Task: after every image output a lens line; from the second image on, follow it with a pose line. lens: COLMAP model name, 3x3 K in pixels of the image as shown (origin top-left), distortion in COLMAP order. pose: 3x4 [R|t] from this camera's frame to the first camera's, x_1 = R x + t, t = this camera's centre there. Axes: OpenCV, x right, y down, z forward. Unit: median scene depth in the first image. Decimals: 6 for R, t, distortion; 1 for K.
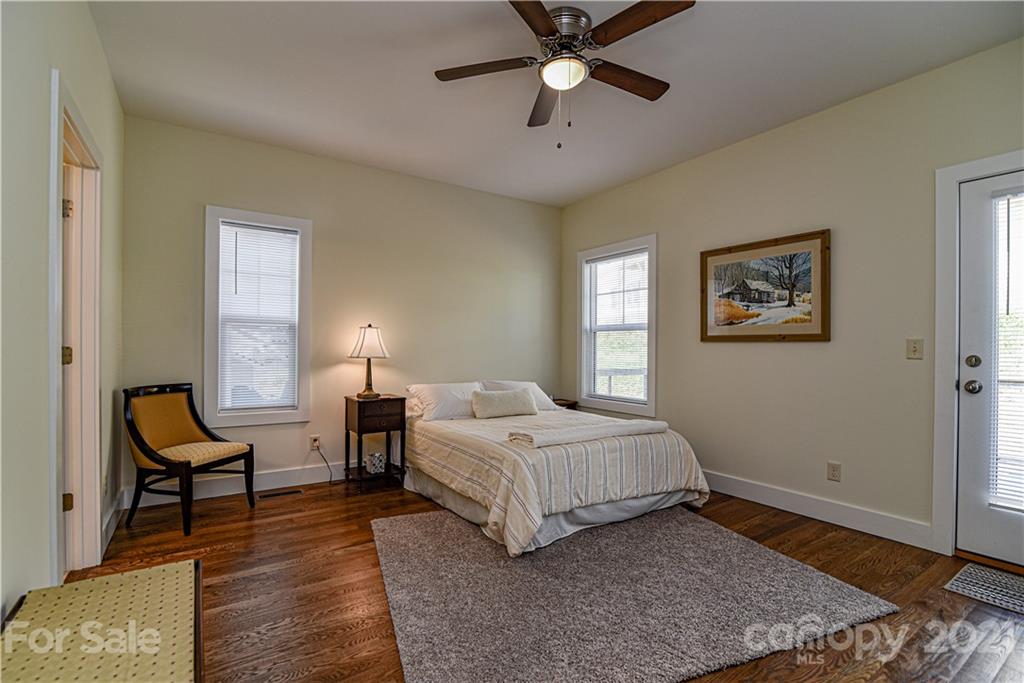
lens RADIAL K [[472.0, 0, 503.2], [0, 472.0, 349.3], [0, 0, 1]] dist [-0.016929, 0.000185]
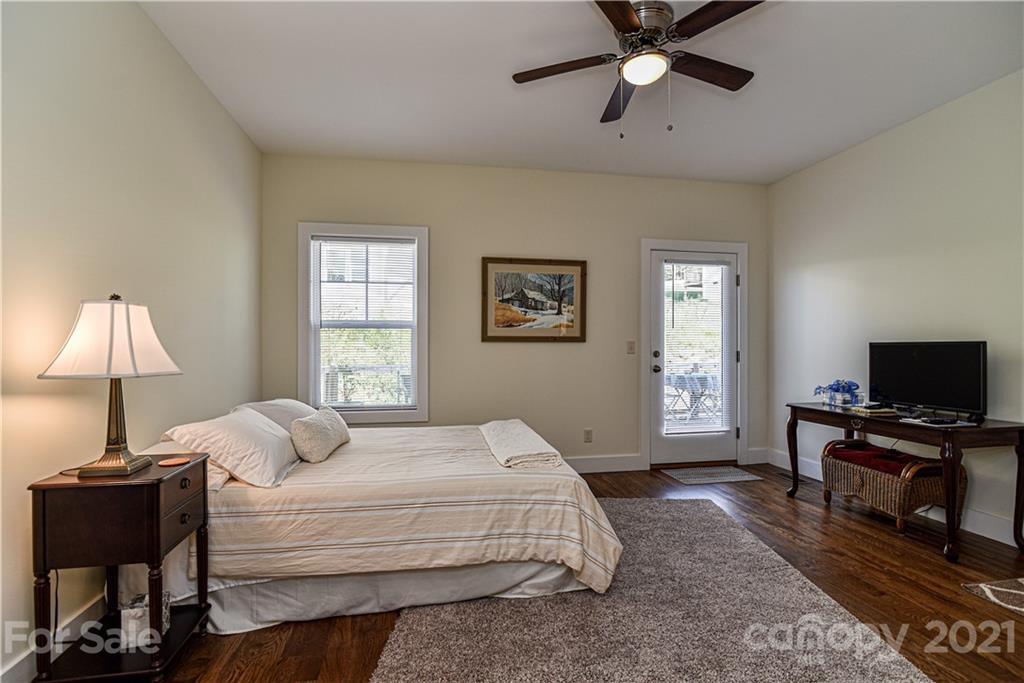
lens RADIAL K [[472.0, 0, 503.2], [0, 472.0, 349.3], [0, 0, 1]] dist [-0.016929, 0.000185]
pose [[0.397332, -0.010448, 0.917615, -0.586904], [0.007224, 0.999940, 0.008258, -0.007865], [-0.917647, 0.003348, 0.397383, 0.580776]]
